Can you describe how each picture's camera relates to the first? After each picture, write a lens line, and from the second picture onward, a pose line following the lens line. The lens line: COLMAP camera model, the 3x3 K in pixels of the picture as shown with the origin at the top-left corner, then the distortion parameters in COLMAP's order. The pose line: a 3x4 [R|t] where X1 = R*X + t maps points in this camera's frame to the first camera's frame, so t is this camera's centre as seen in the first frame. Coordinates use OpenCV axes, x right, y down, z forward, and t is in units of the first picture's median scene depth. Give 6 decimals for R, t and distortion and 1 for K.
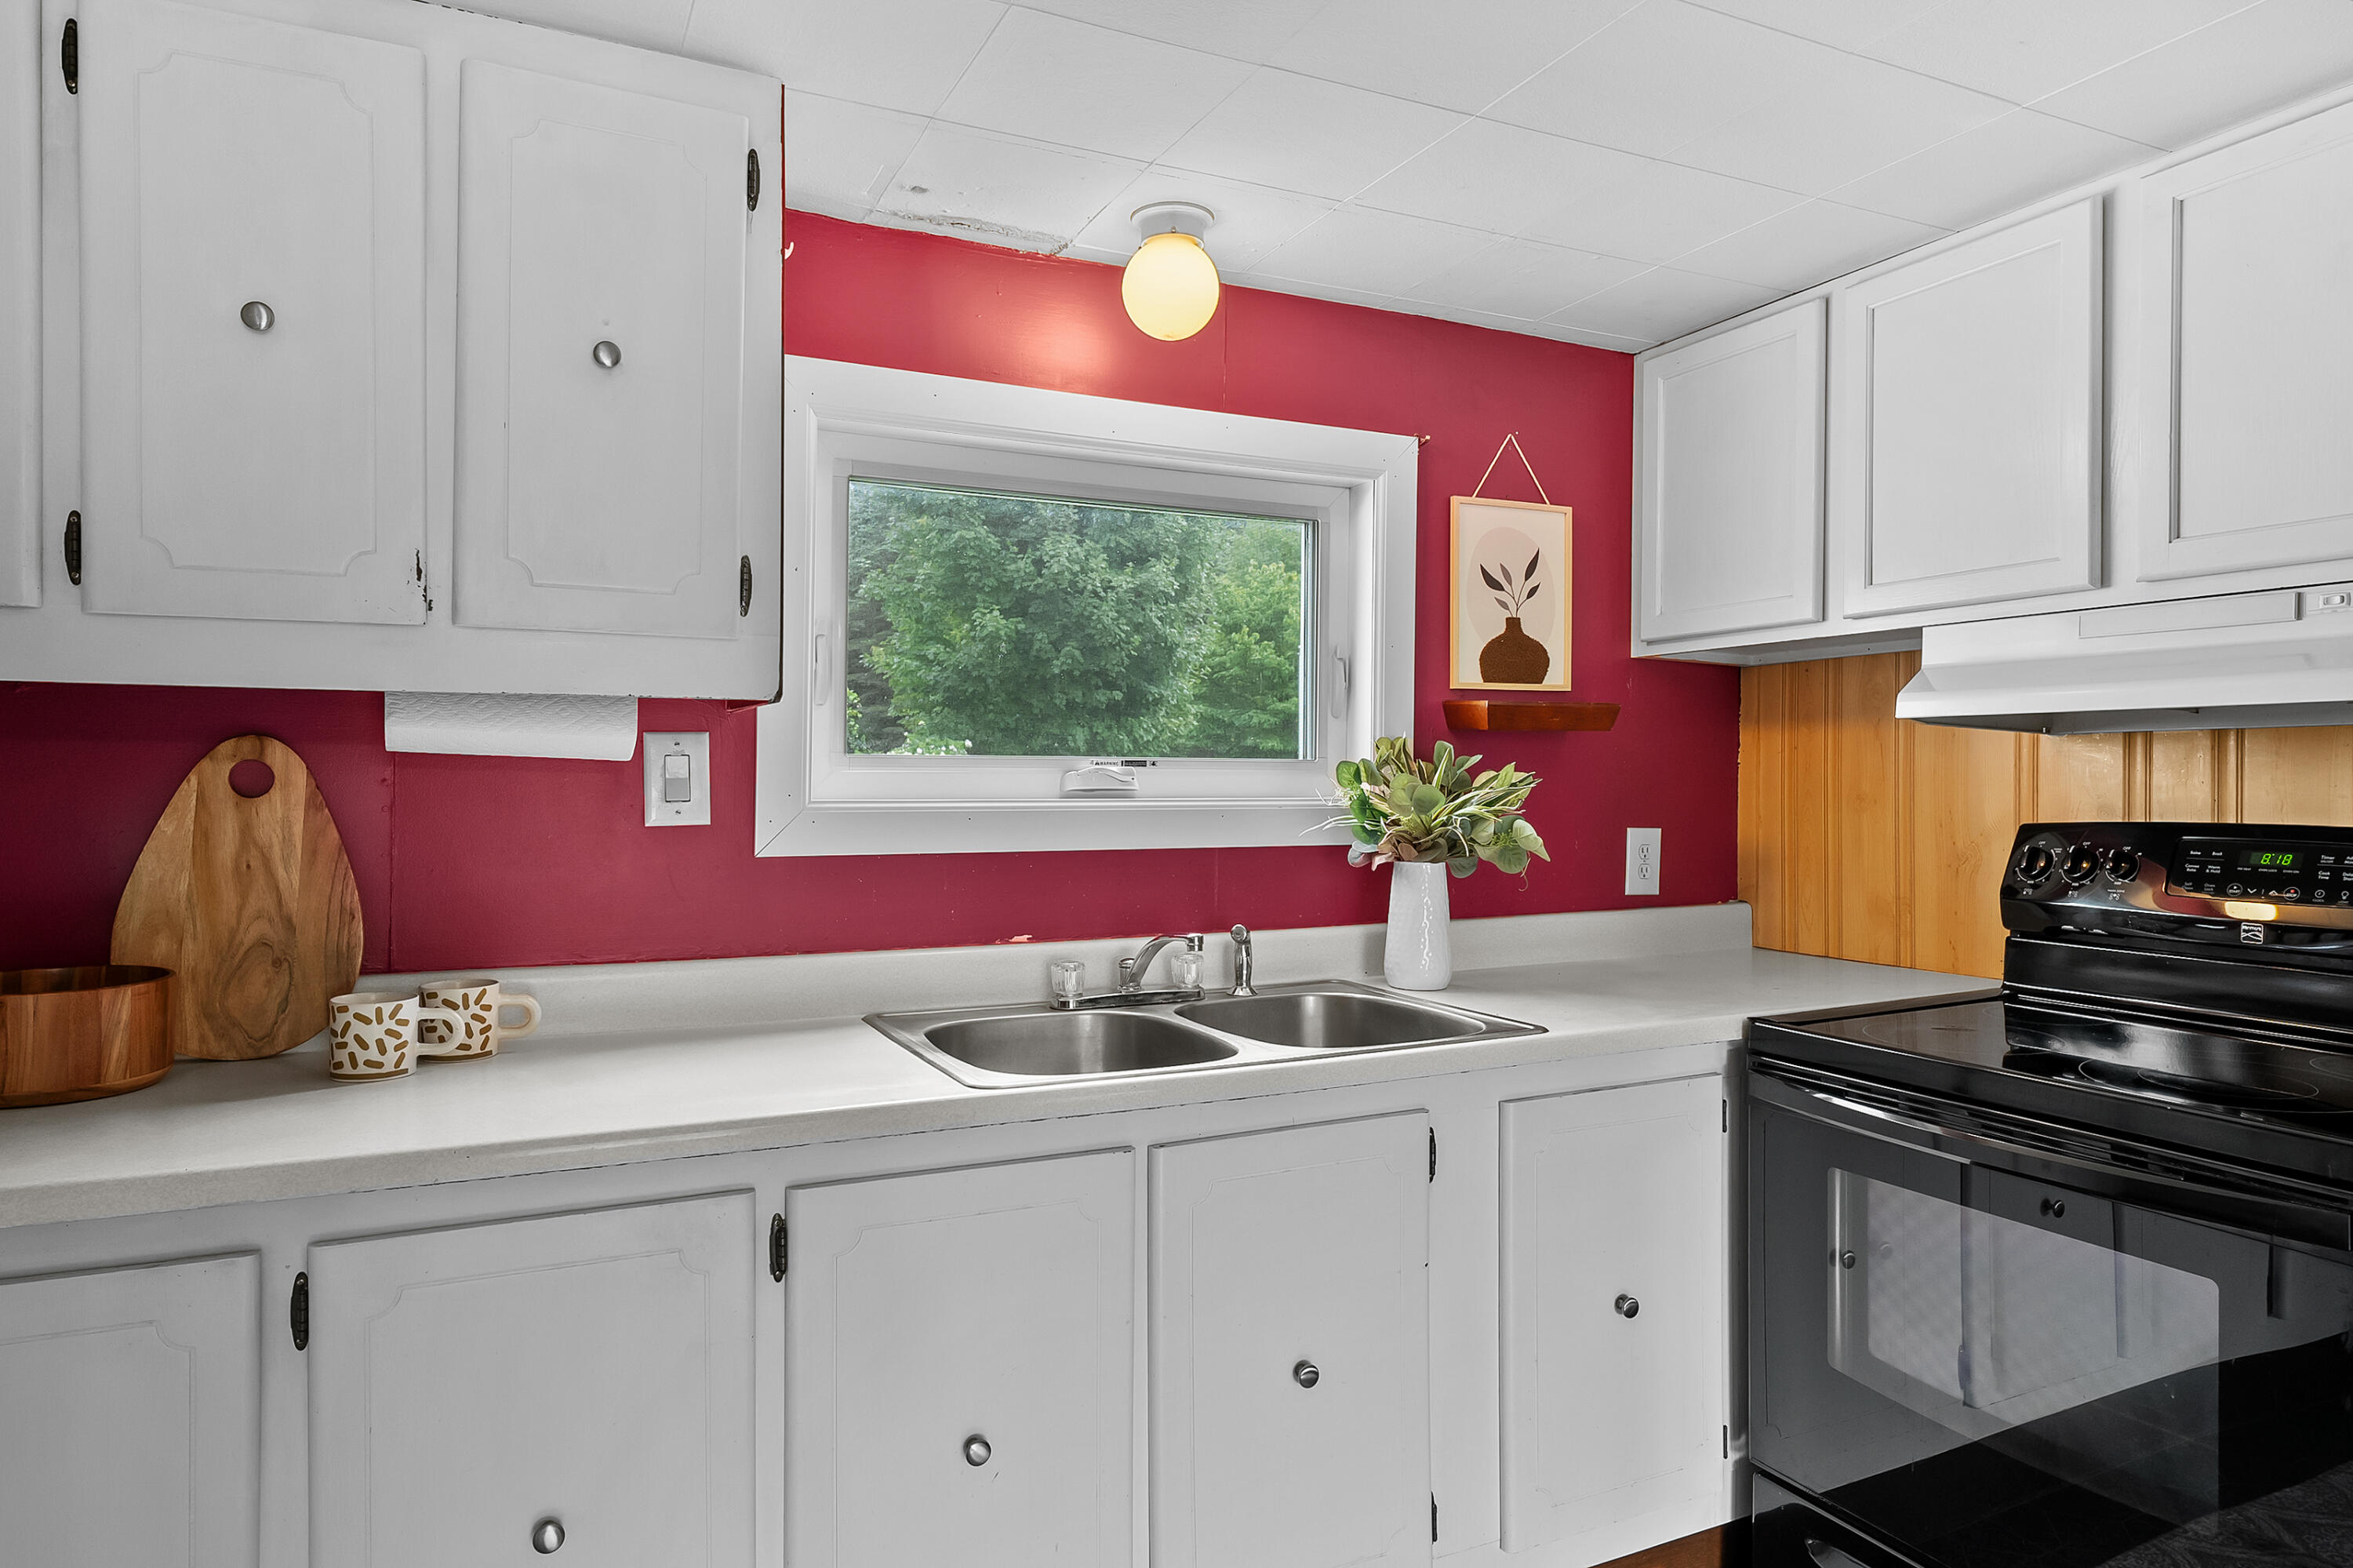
lens RADIAL K [[1401.0, 0, 1177.2], [0, 1401.0, 773.6], [0, 0, 1]] dist [0.004032, 0.000452]
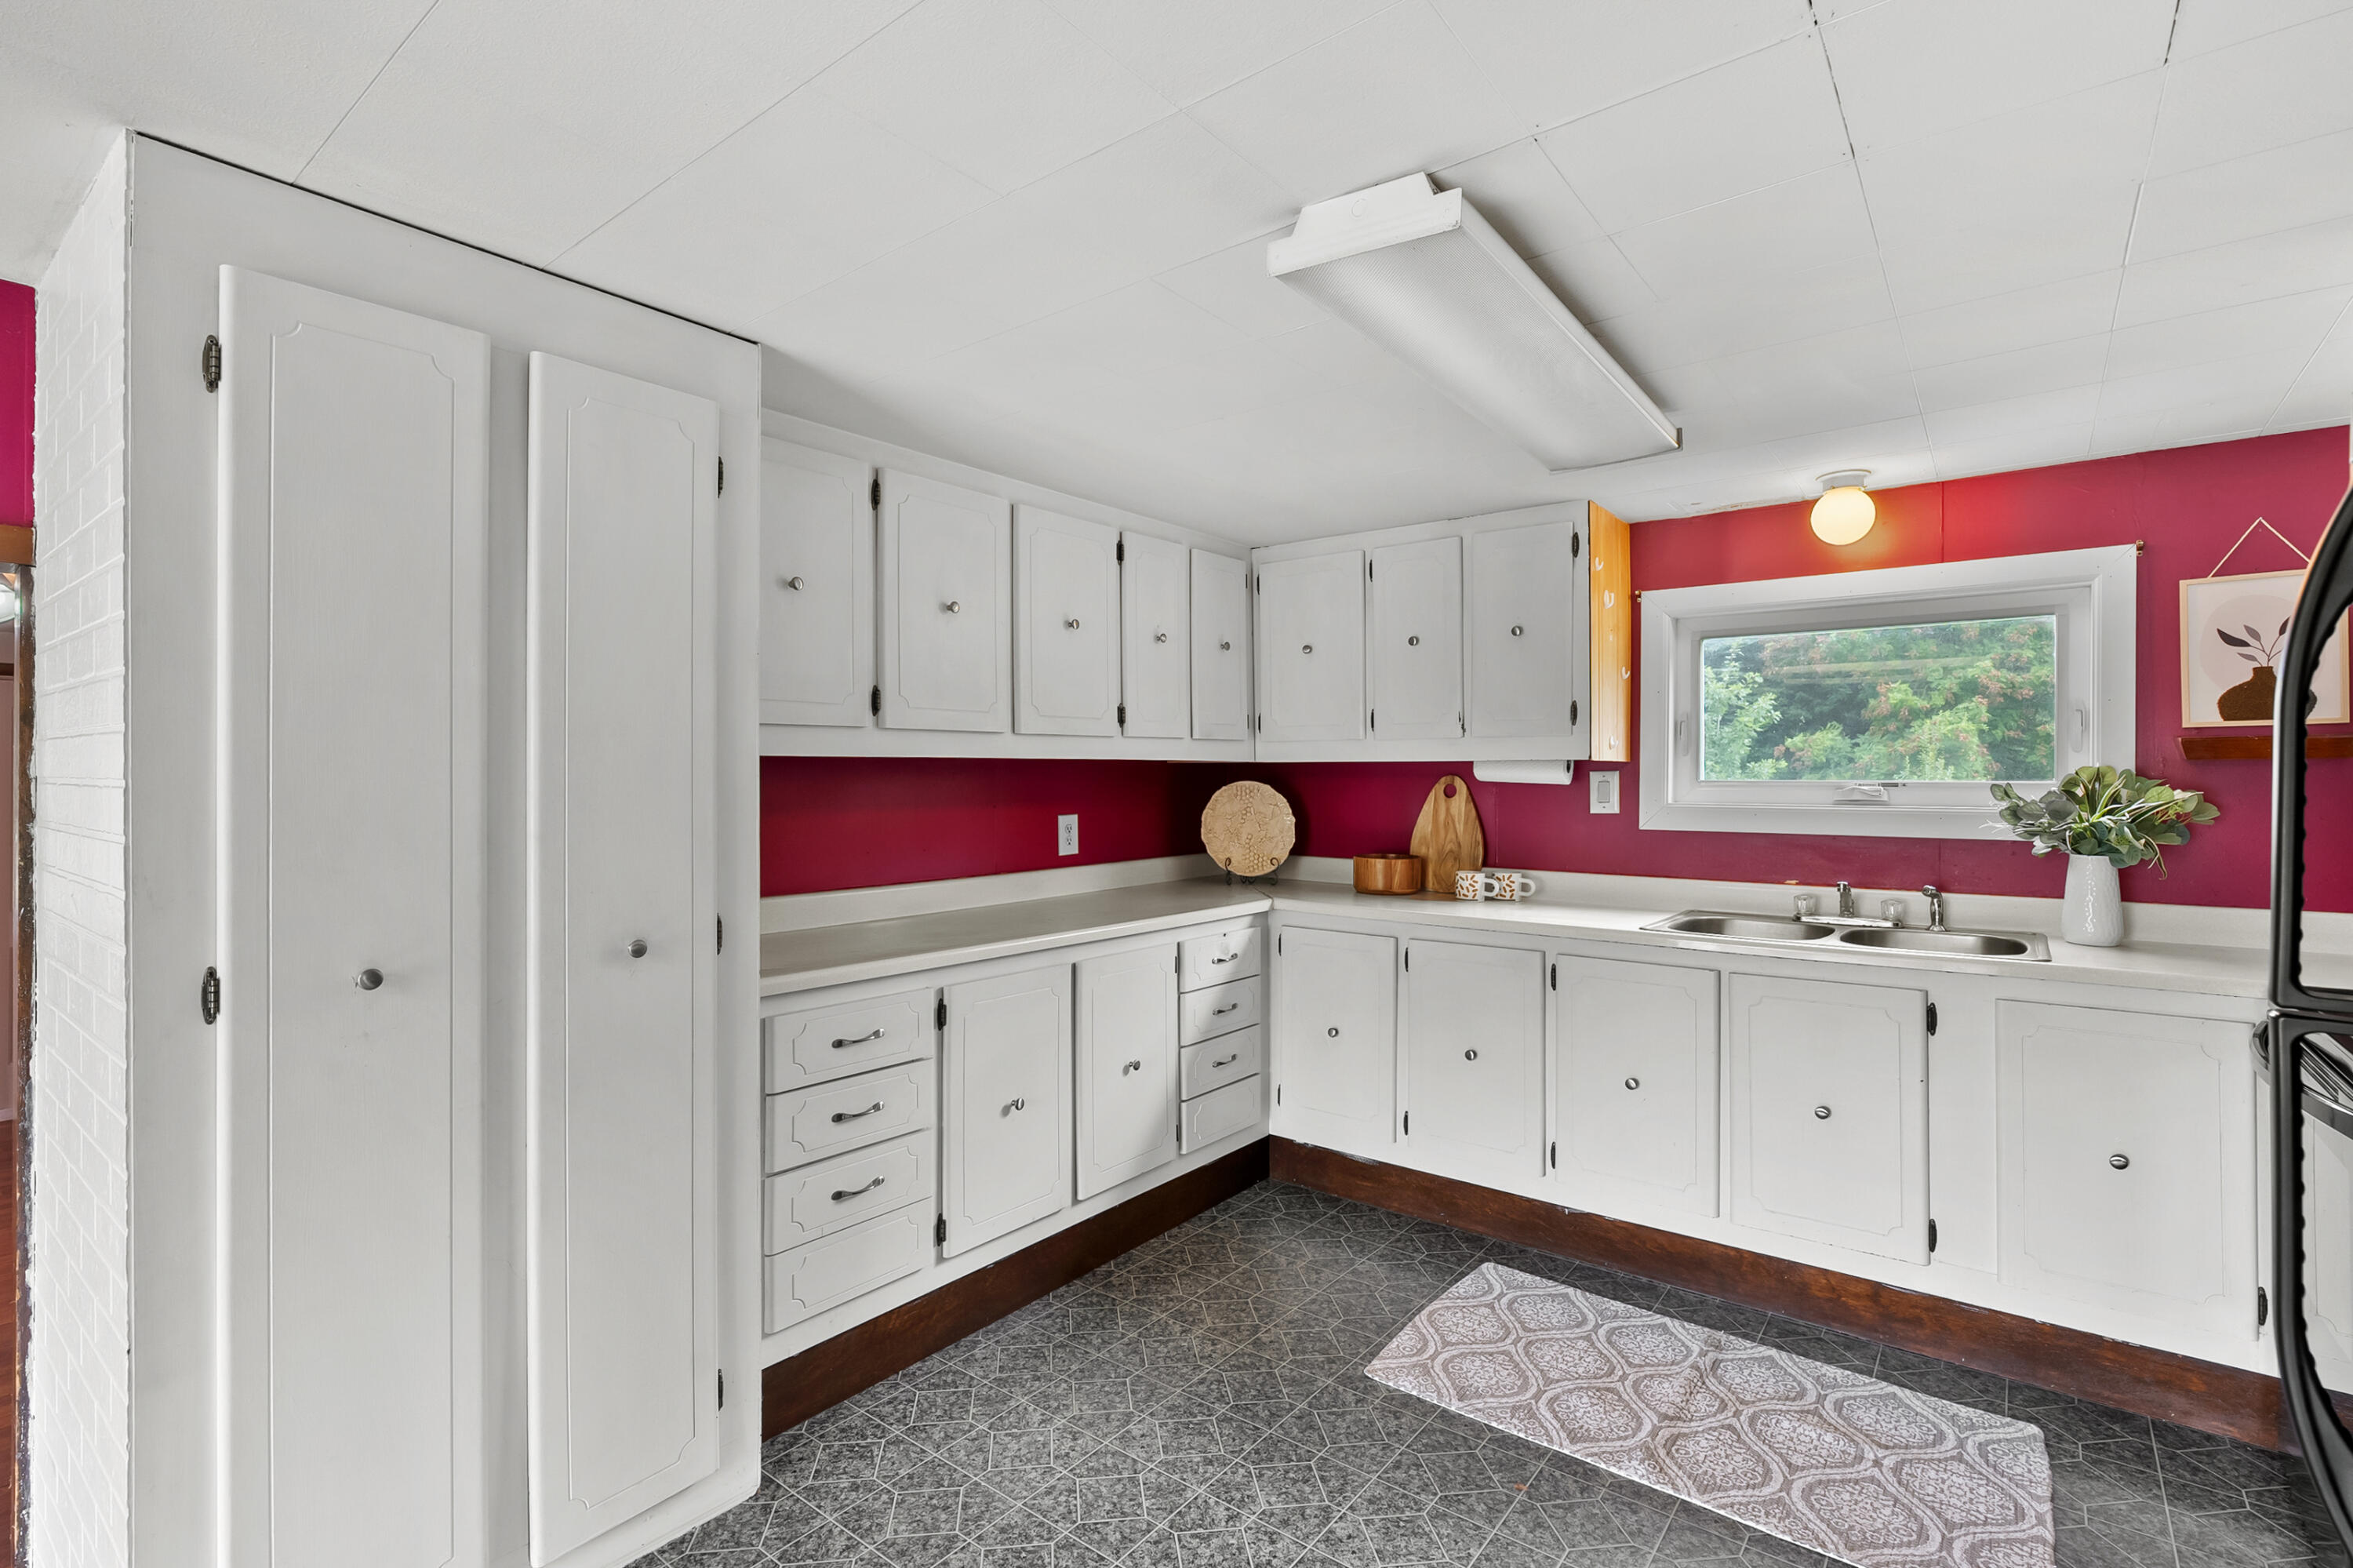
lens RADIAL K [[1078.9, 0, 1179.4], [0, 1078.9, 766.6], [0, 0, 1]] dist [-0.011578, 0.005784]
pose [[0.450177, -0.009708, -0.892887, 0.767877], [0.001296, 0.999947, -0.010219, -0.017685], [0.892939, 0.003444, 0.450165, -0.325722]]
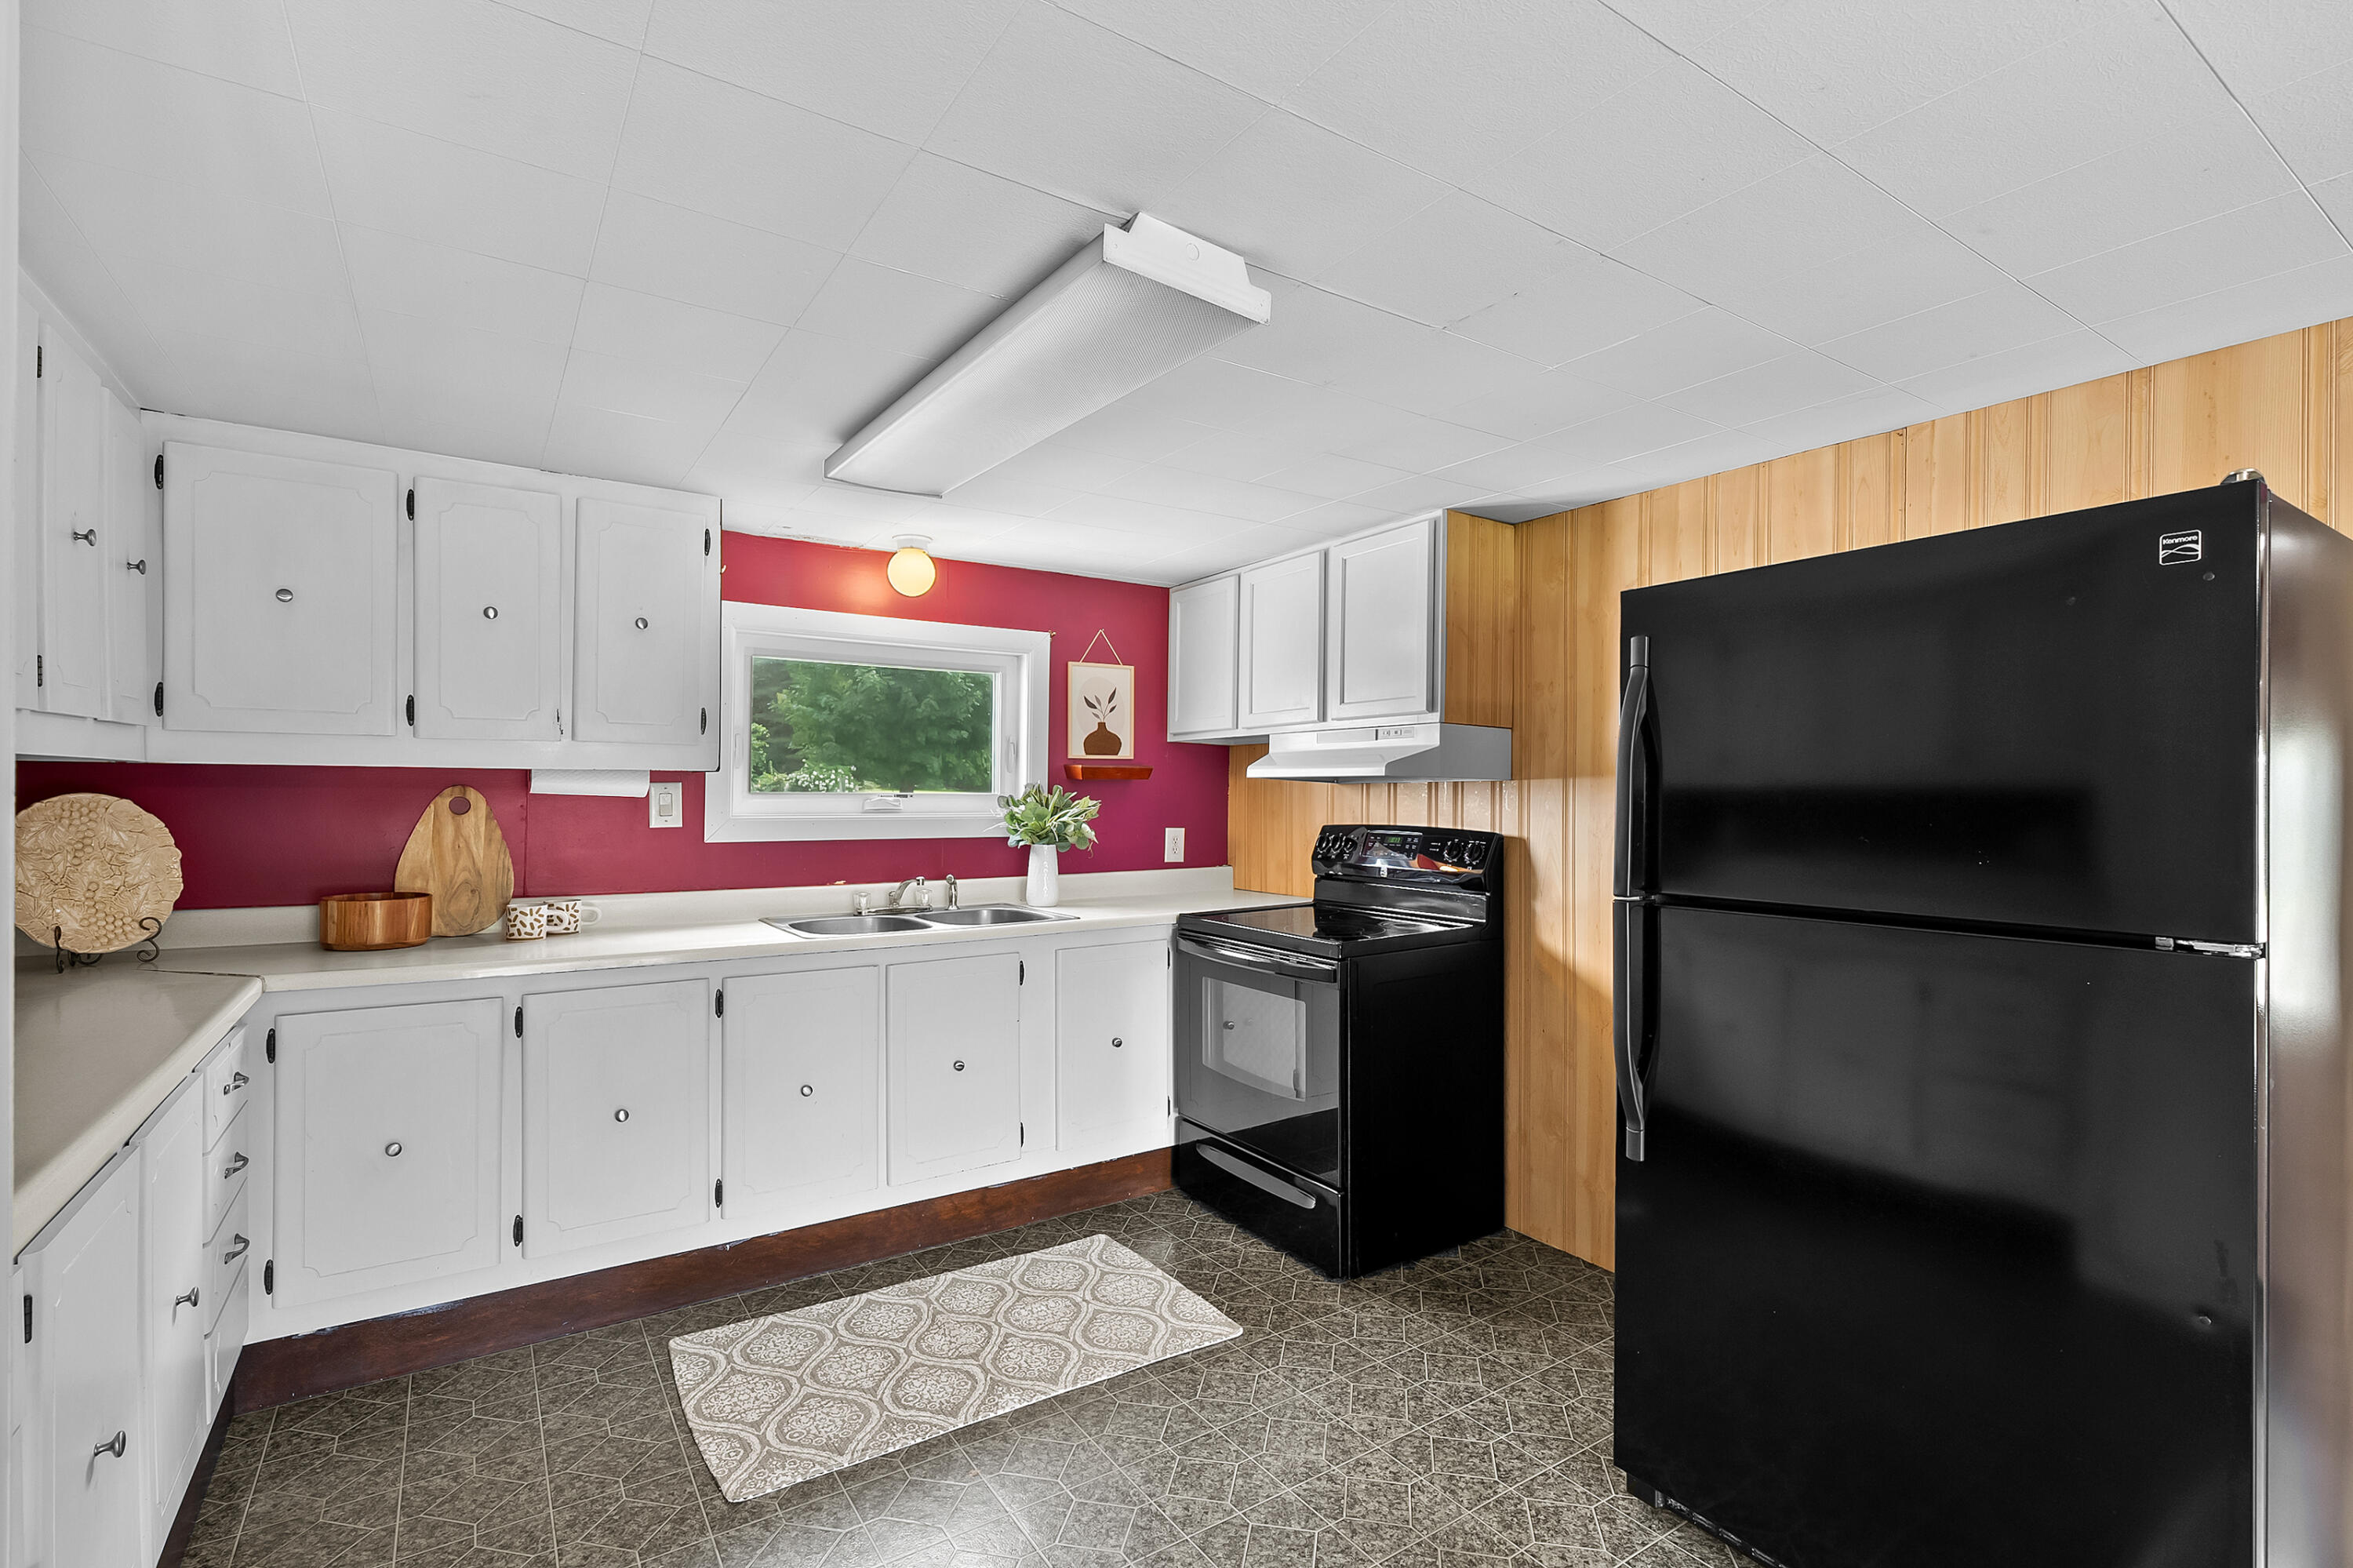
lens RADIAL K [[1061.8, 0, 1169.3], [0, 1061.8, 787.9], [0, 0, 1]] dist [0.002965, 0.000406]
pose [[0.990414, 0.001929, 0.138116, 0.148836], [-0.001560, 0.999995, -0.002781, -0.016670], [-0.138121, 0.002539, 0.990412, -0.595731]]
